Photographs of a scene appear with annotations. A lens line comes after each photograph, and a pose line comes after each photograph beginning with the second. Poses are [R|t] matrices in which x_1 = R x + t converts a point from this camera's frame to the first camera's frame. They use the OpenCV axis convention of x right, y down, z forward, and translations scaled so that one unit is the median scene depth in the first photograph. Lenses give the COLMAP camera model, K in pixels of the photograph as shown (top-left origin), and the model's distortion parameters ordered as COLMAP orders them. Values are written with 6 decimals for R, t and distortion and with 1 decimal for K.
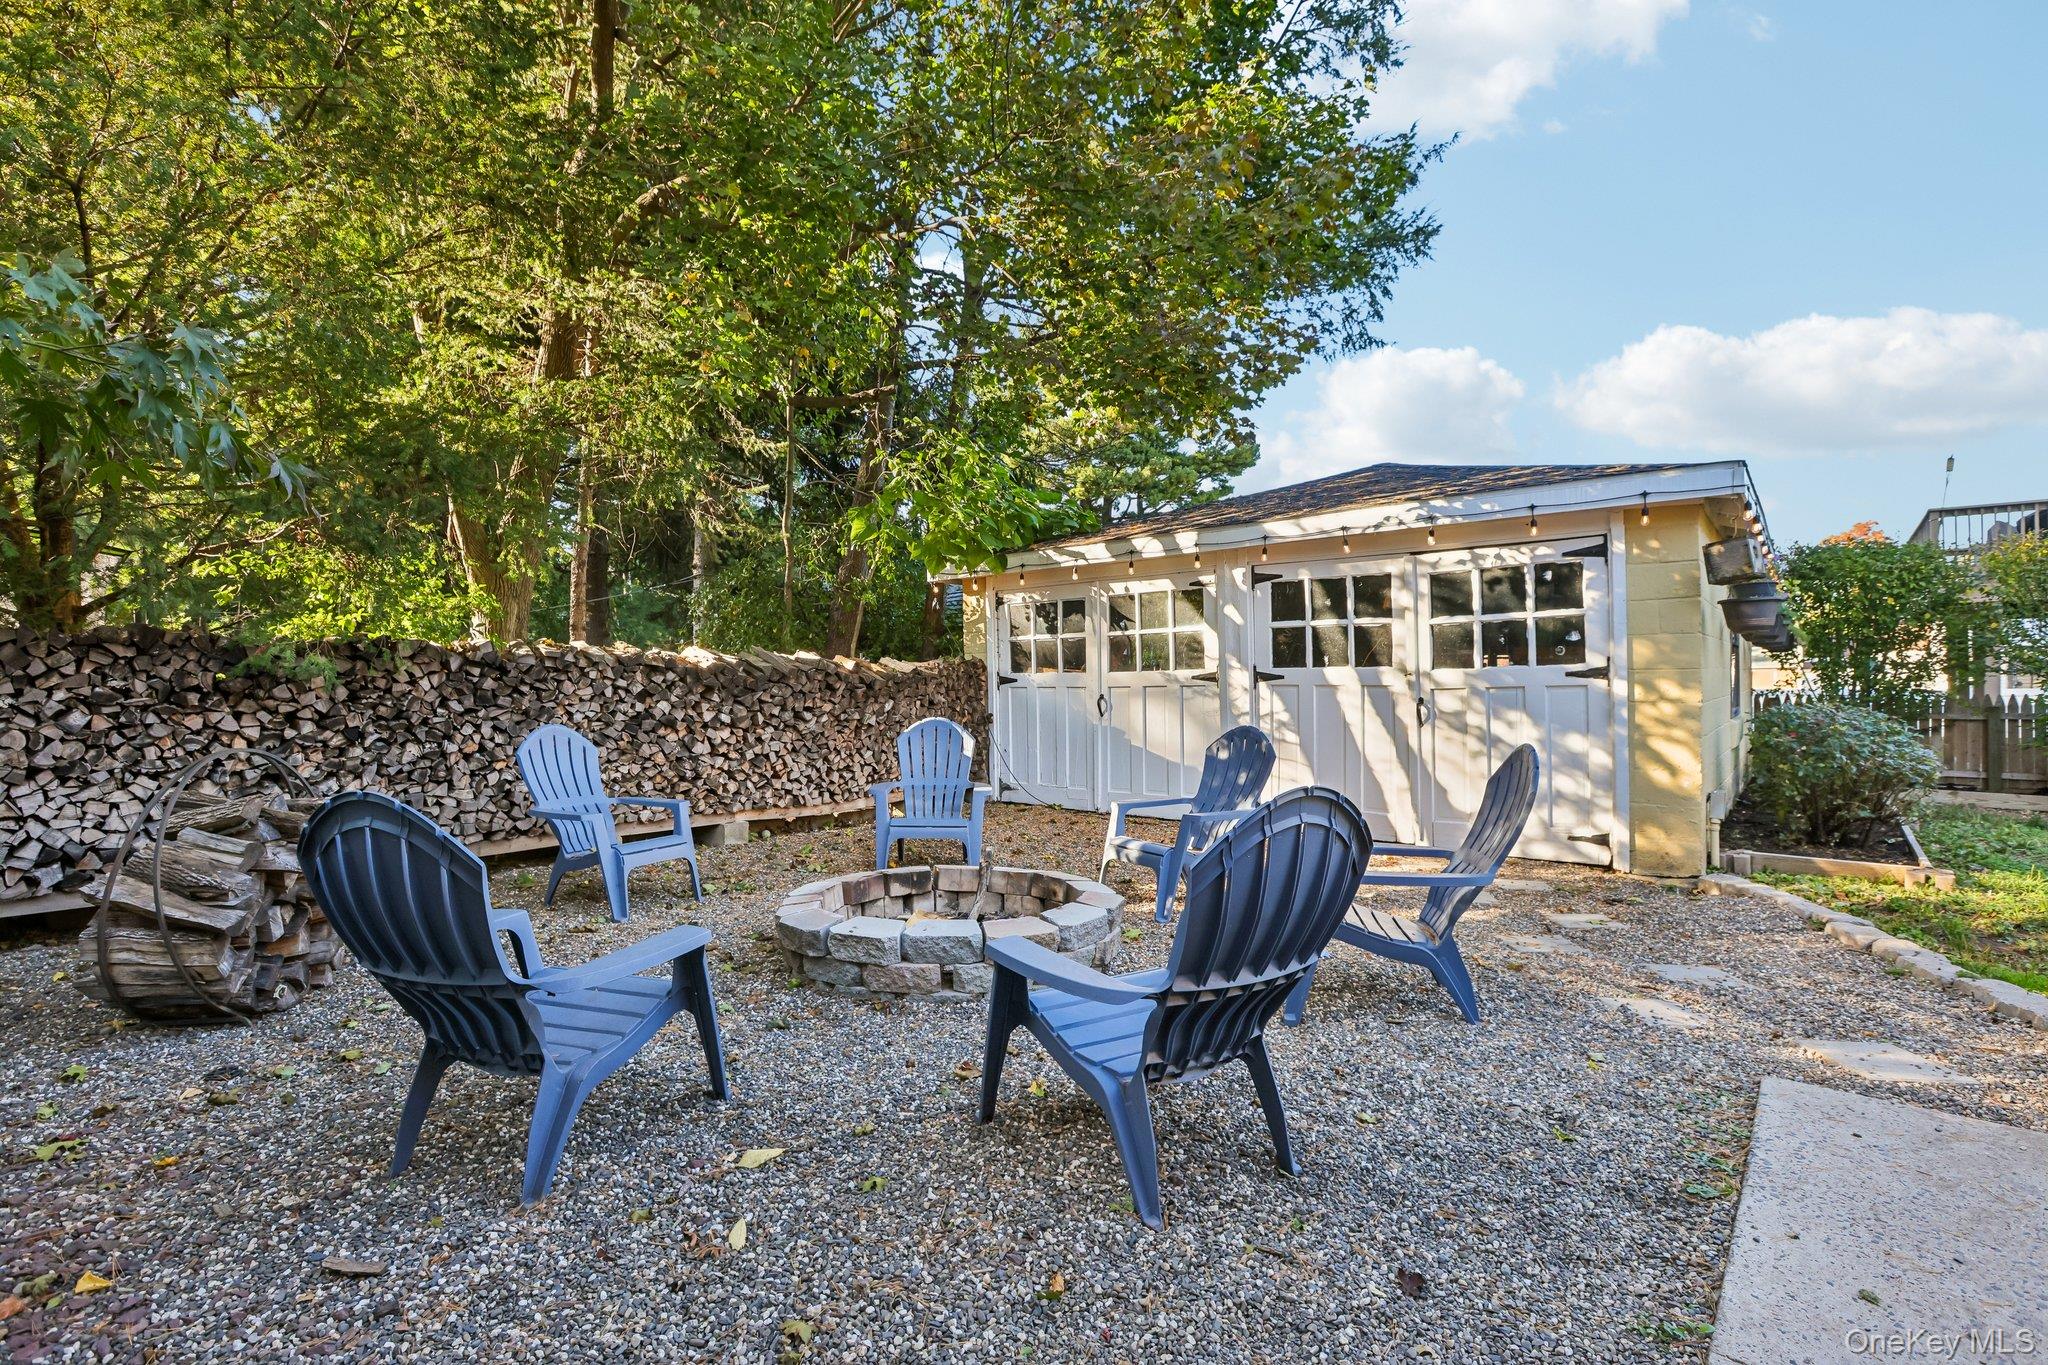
lens RADIAL K [[938.3, 0, 1022.5], [0, 938.3, 669.1], [0, 0, 1]] dist [-0.052874, 0.016835]
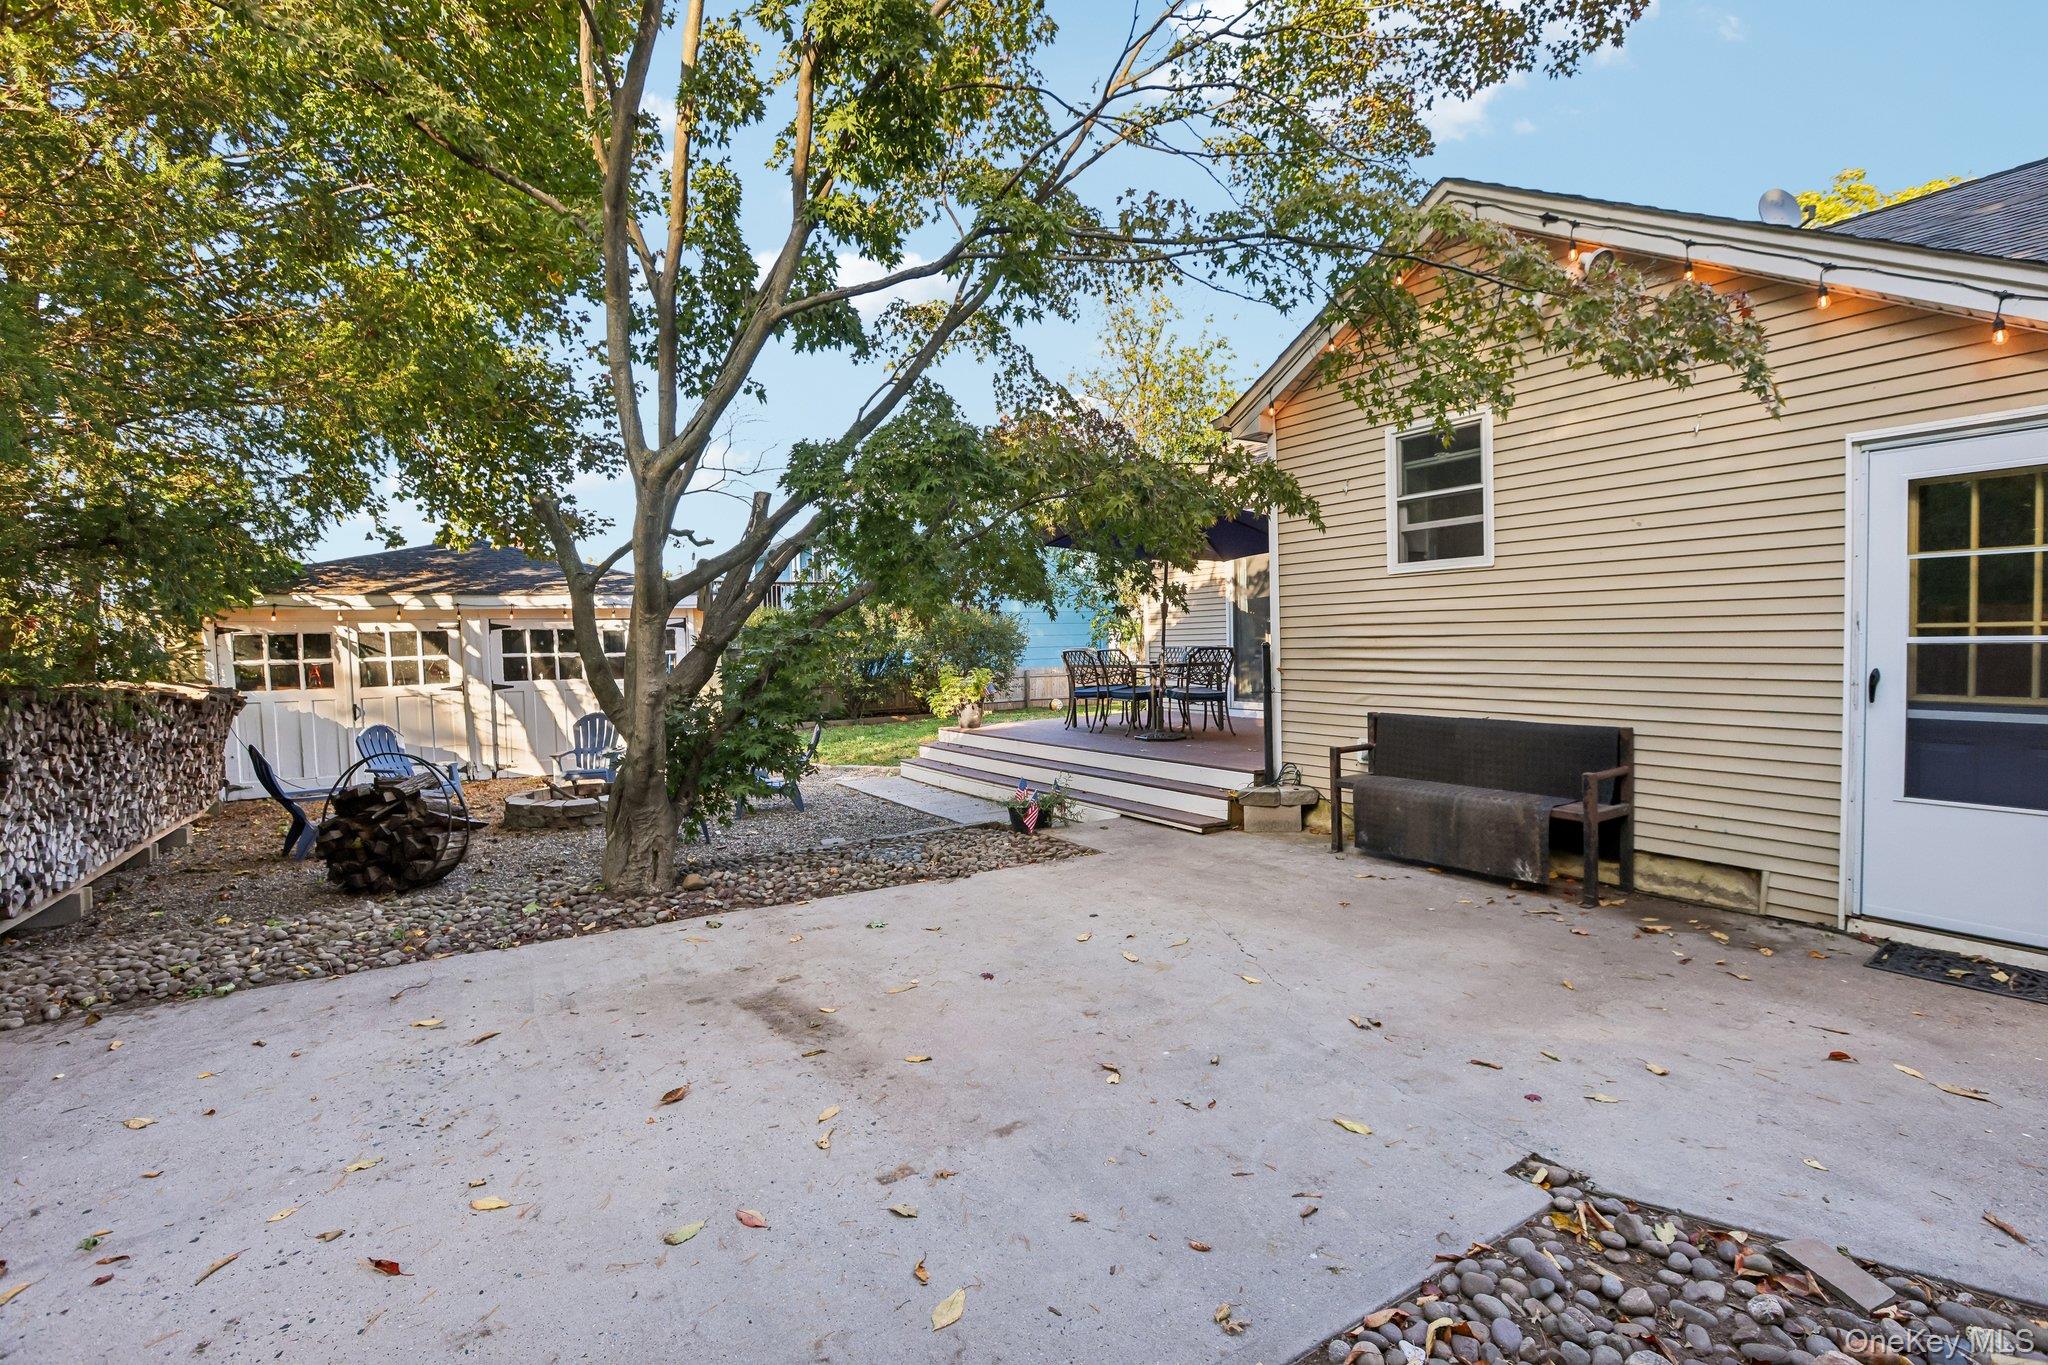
lens RADIAL K [[938.3, 0, 1029.8], [0, 938.3, 672.7], [0, 0, 1]] dist [-0.052874, 0.016835]
pose [[0.286229, -0.028276, 0.957744, -0.999379], [0.010110, 0.999598, 0.026490, -0.049536], [-0.958108, 0.002101, 0.286400, -0.351284]]
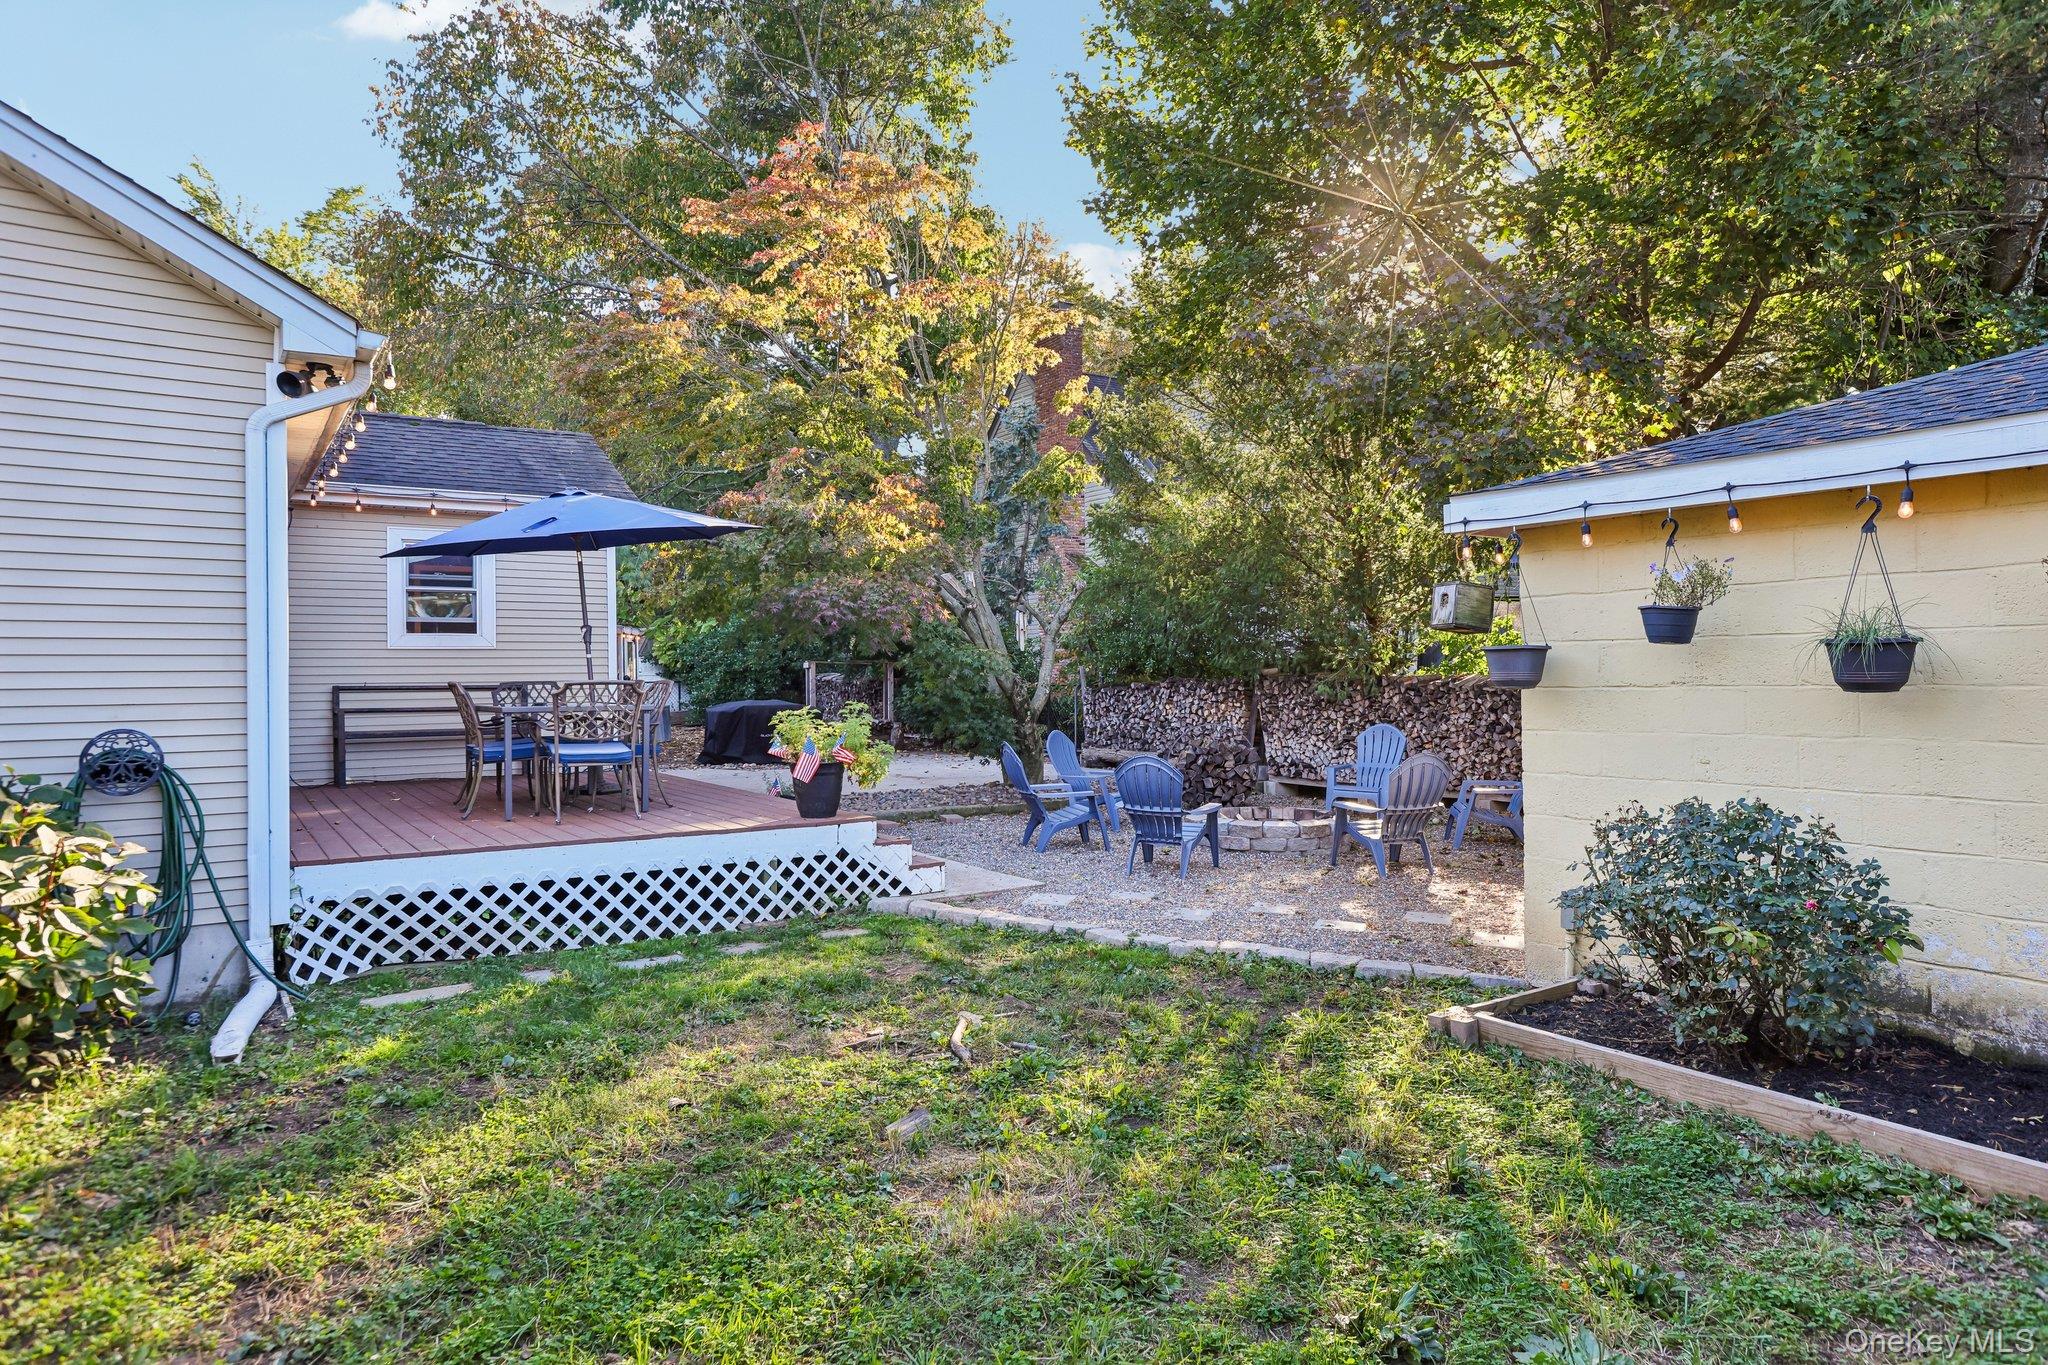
lens RADIAL K [[1219.0, 0, 1031.4], [0, 1219.0, 669.7], [0, 0, 1]] dist [-0.035683, 0.035639]
pose [[-0.241357, 0.006211, -0.970417, 1.384391], [0.024405, 0.999702, 0.000328, -0.045507], [0.970129, -0.023604, -0.241437, 0.607411]]
